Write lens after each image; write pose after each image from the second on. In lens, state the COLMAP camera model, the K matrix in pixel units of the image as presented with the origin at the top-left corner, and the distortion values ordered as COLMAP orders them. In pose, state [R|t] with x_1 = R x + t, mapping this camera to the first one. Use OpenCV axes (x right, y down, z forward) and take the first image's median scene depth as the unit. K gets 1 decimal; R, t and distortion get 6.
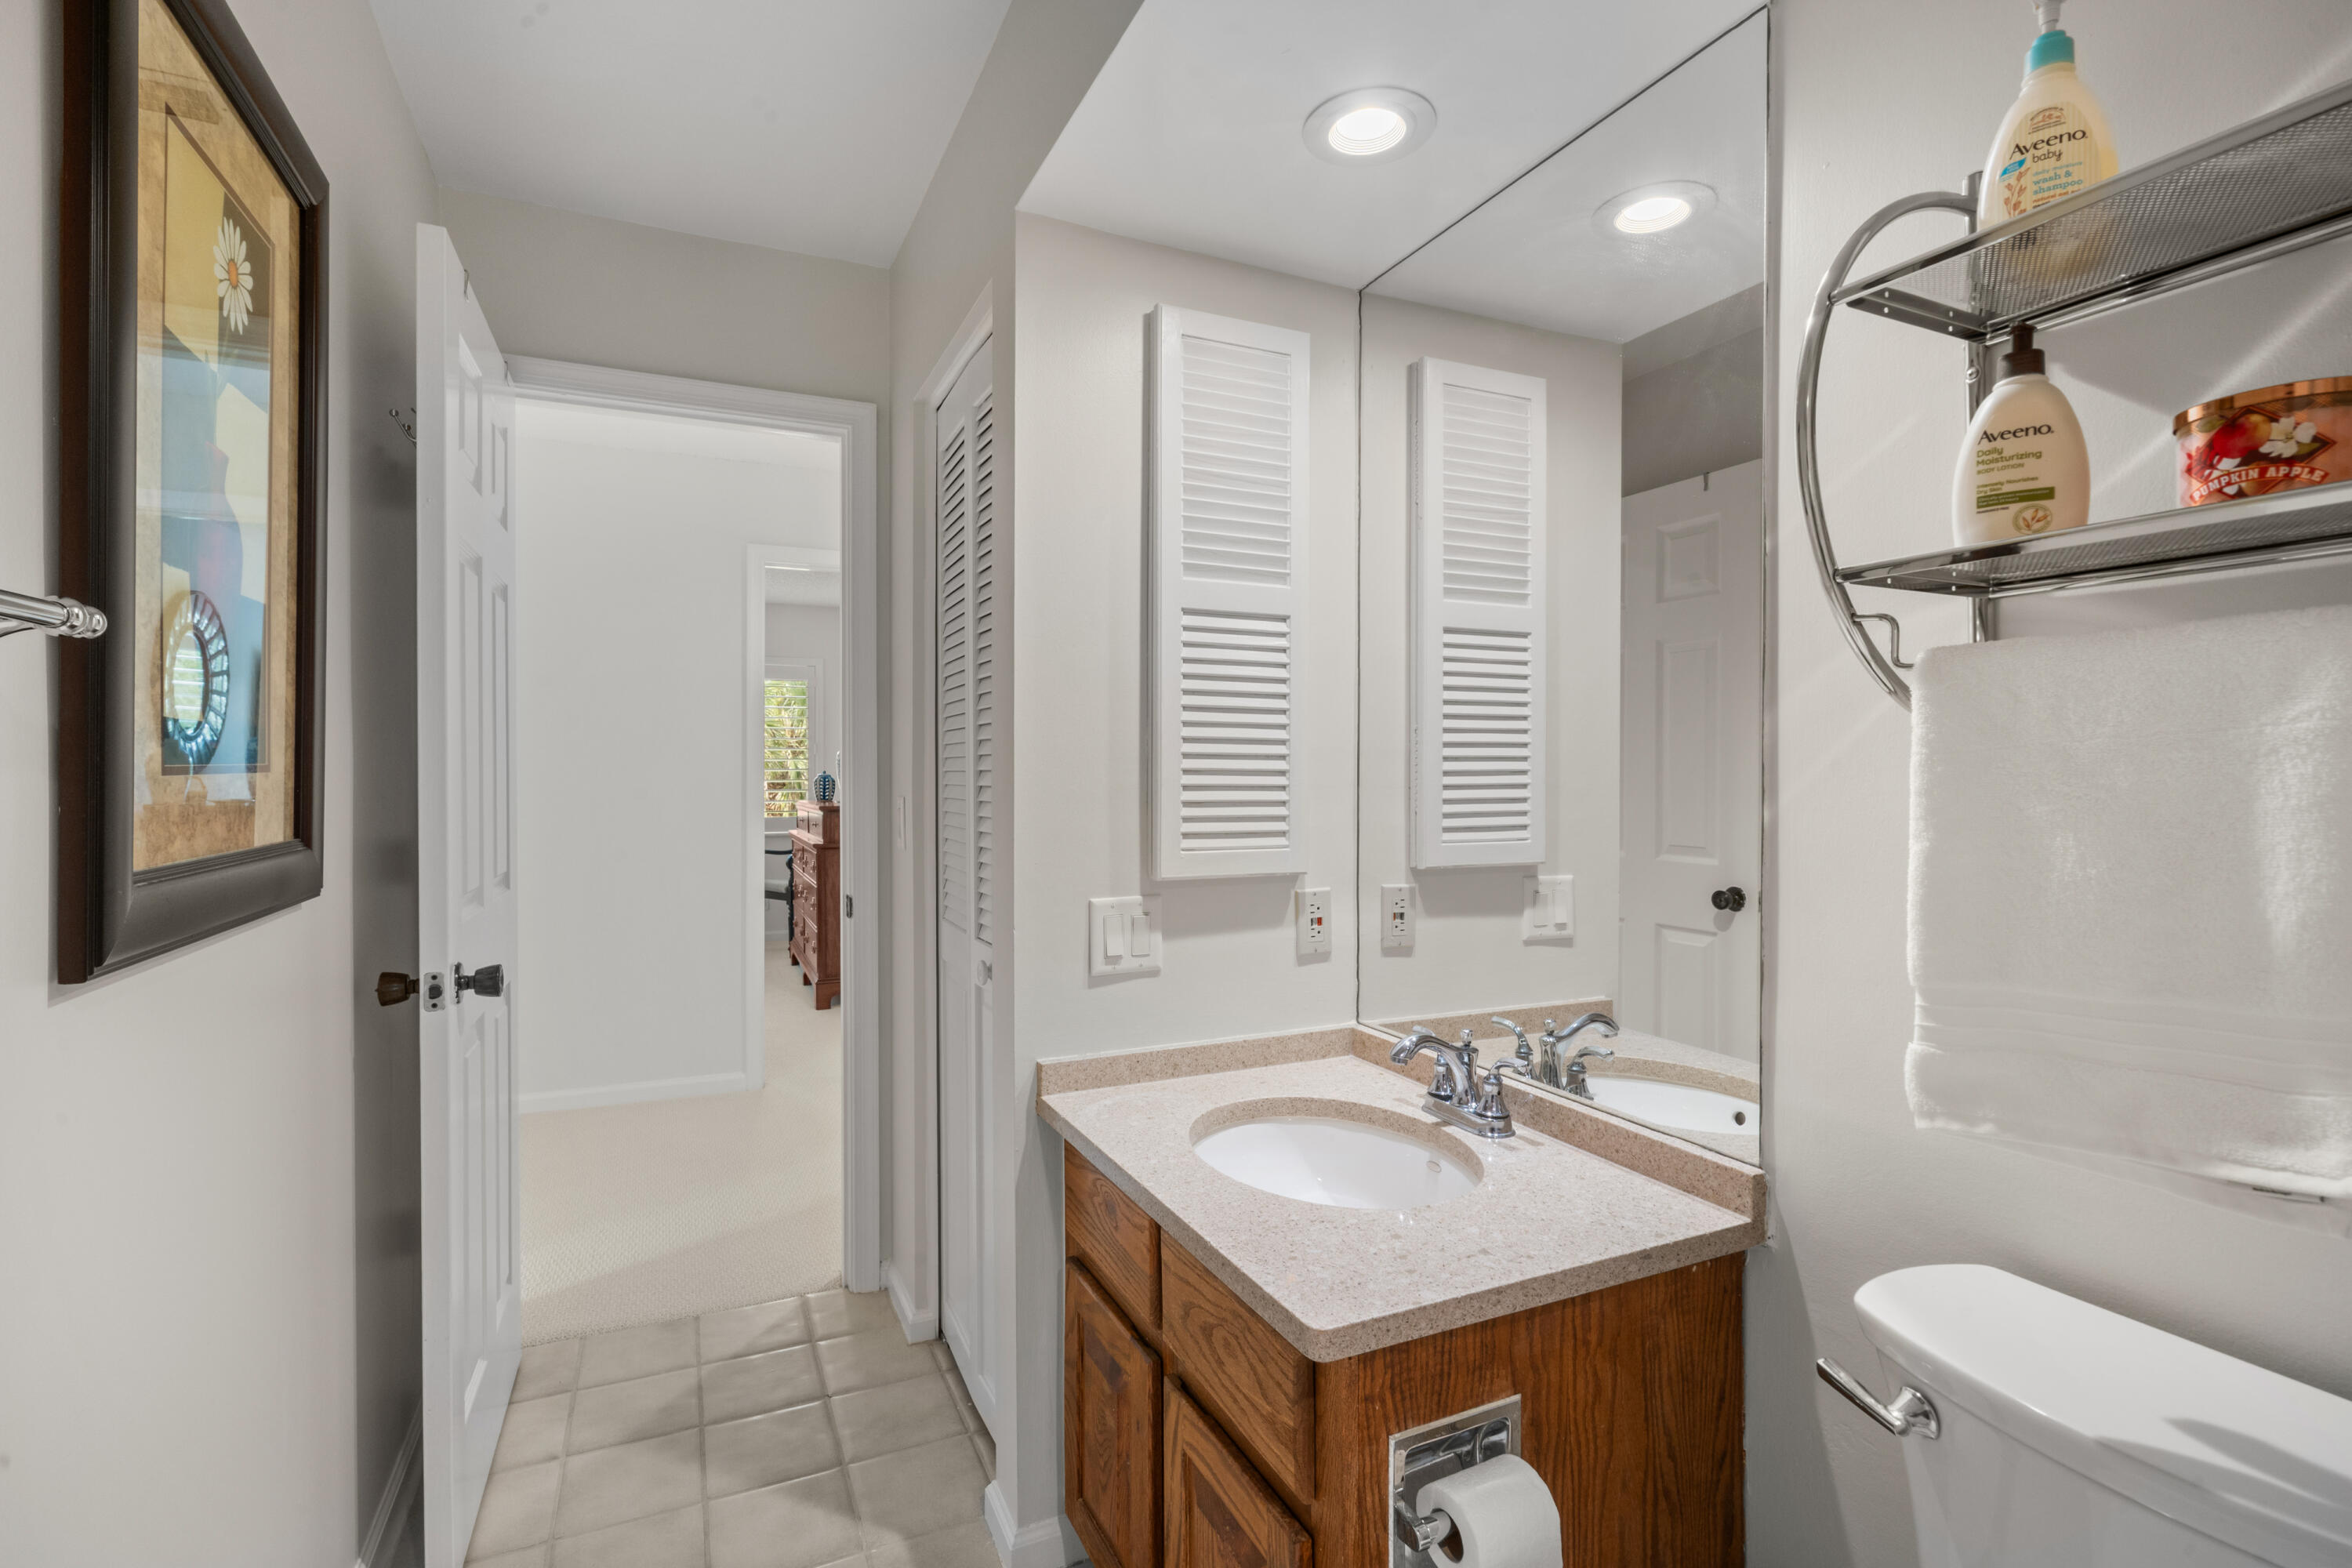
lens RADIAL K [[1079.8, 0, 1166.0], [0, 1079.8, 770.1], [0, 0, 1]] dist [-0.000593, 0.000415]
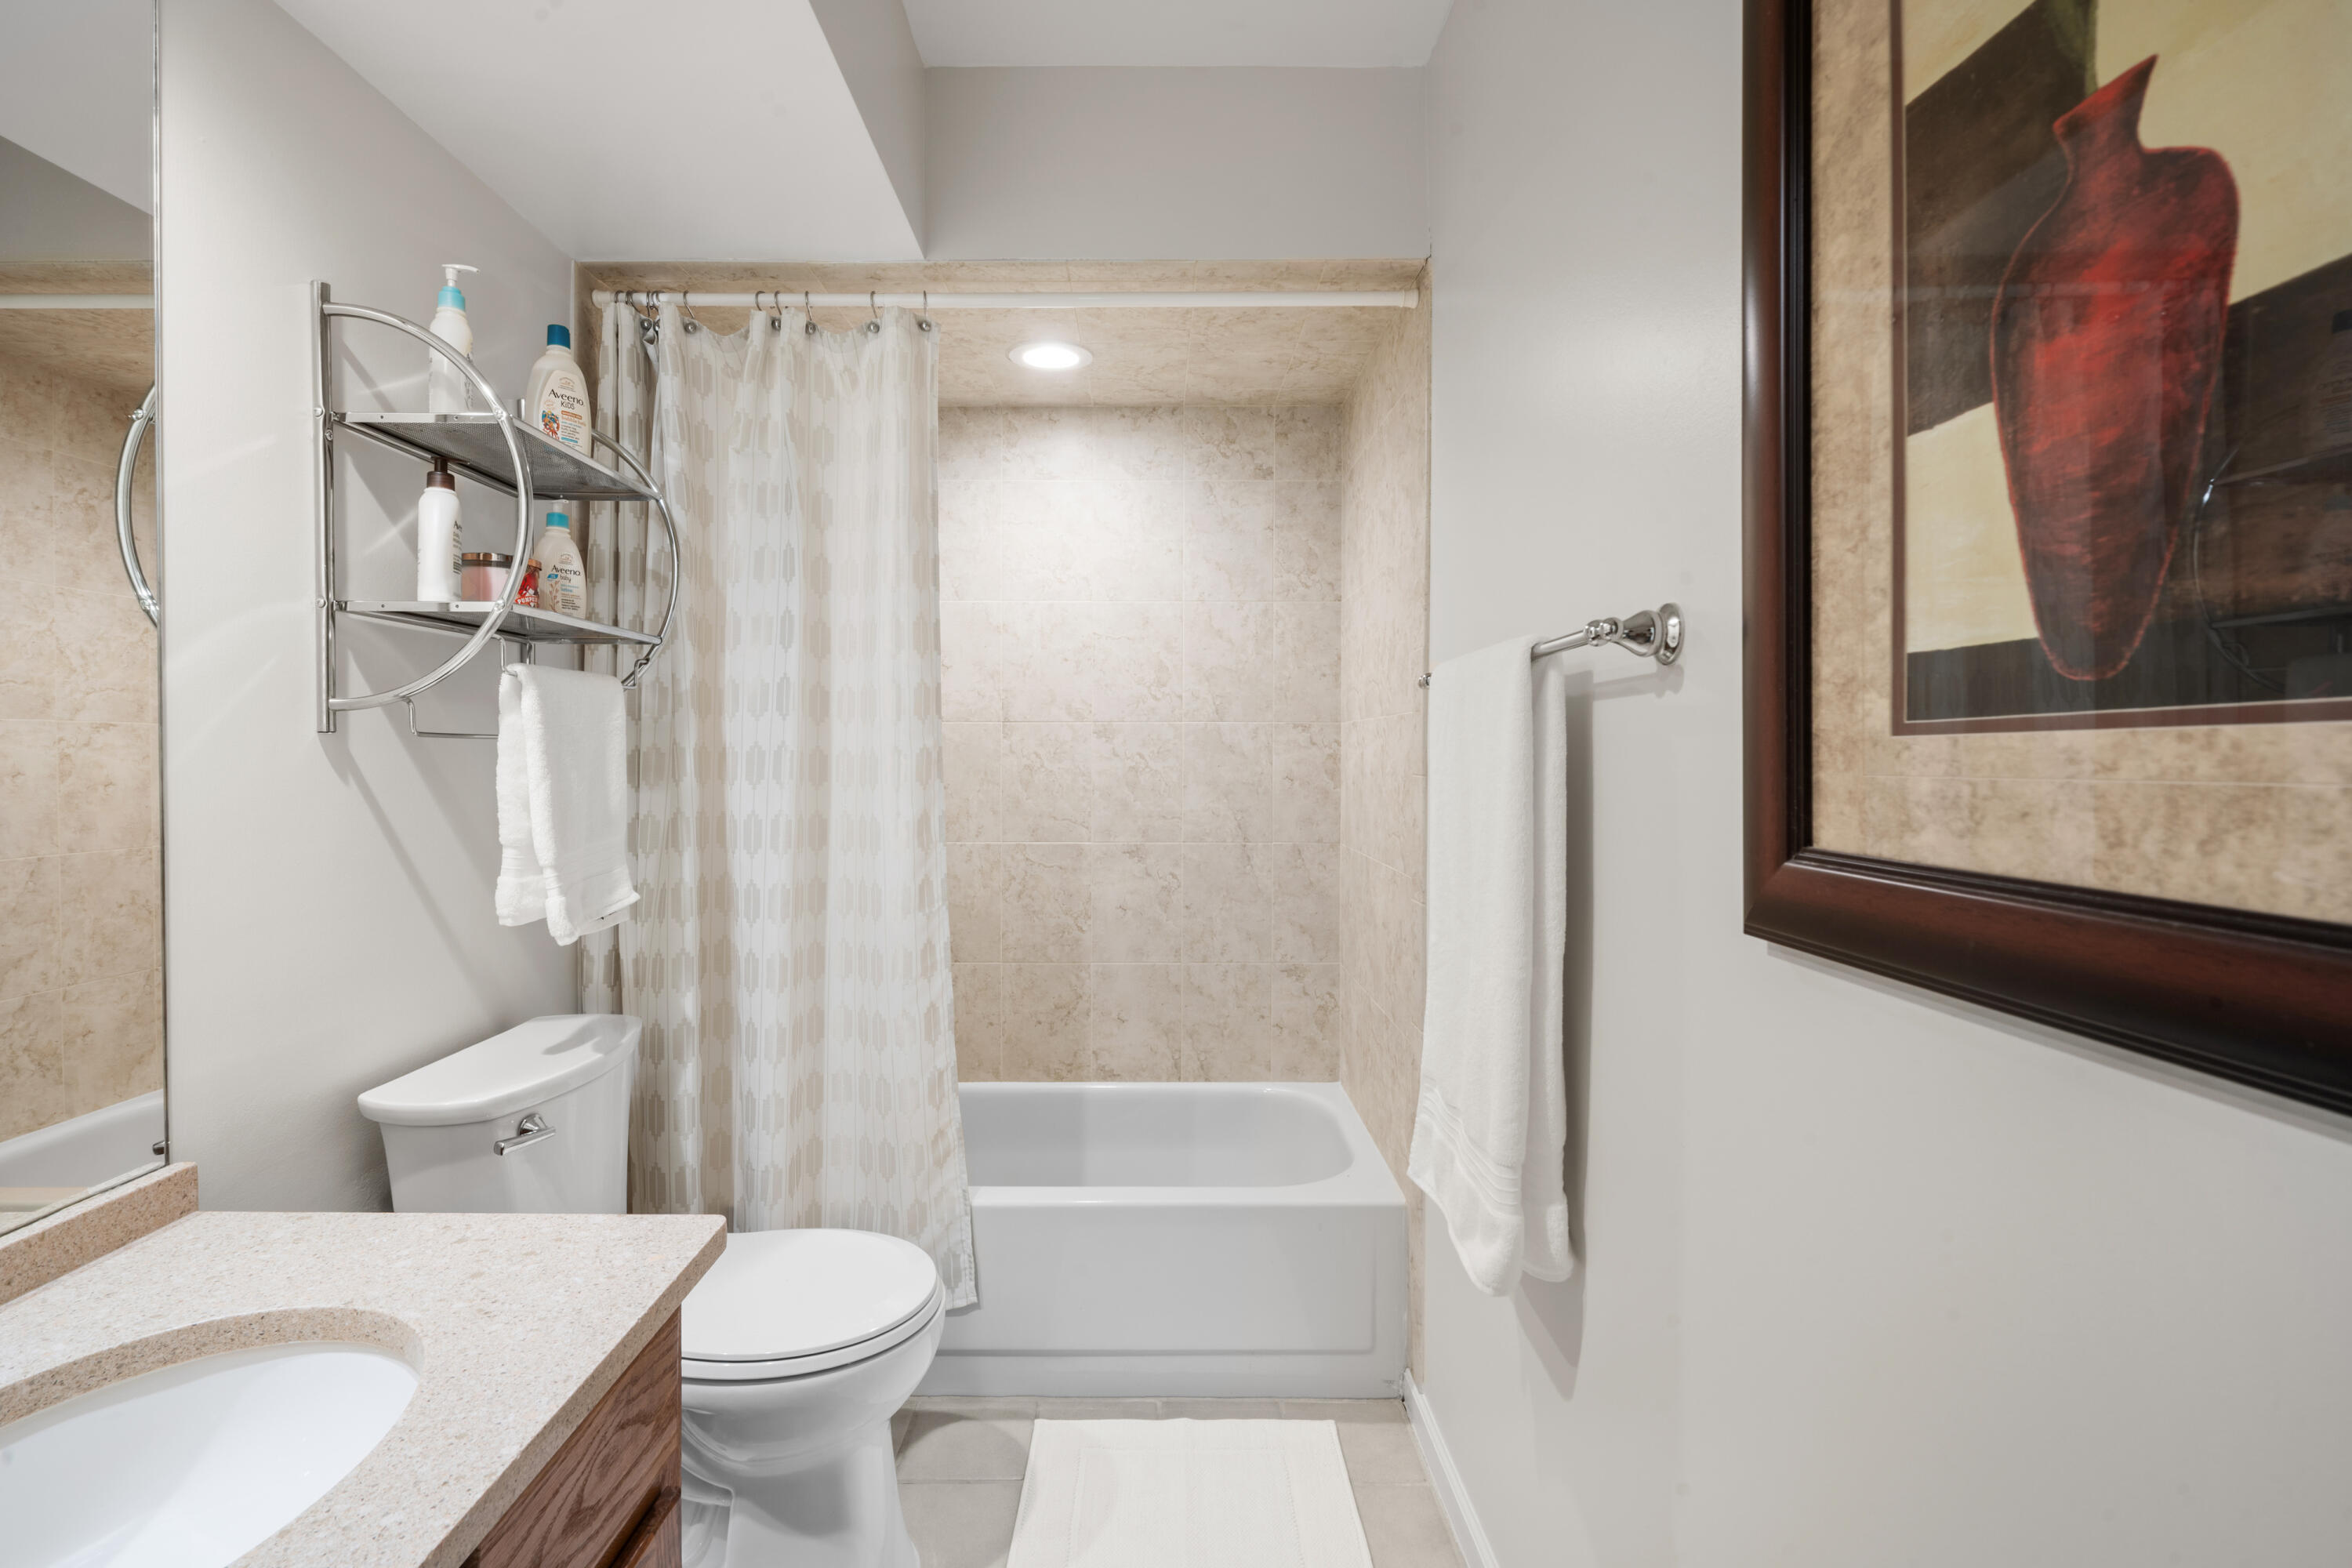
lens RADIAL K [[1079.8, 0, 1166.0], [0, 1079.8, 770.1], [0, 0, 1]] dist [-0.000593, 0.000415]
pose [[-0.908858, -0.000827, 0.417106, -0.636365], [0.006535, 0.999847, 0.016222, 0.021363], [-0.417055, 0.017469, -0.908713, 1.533639]]
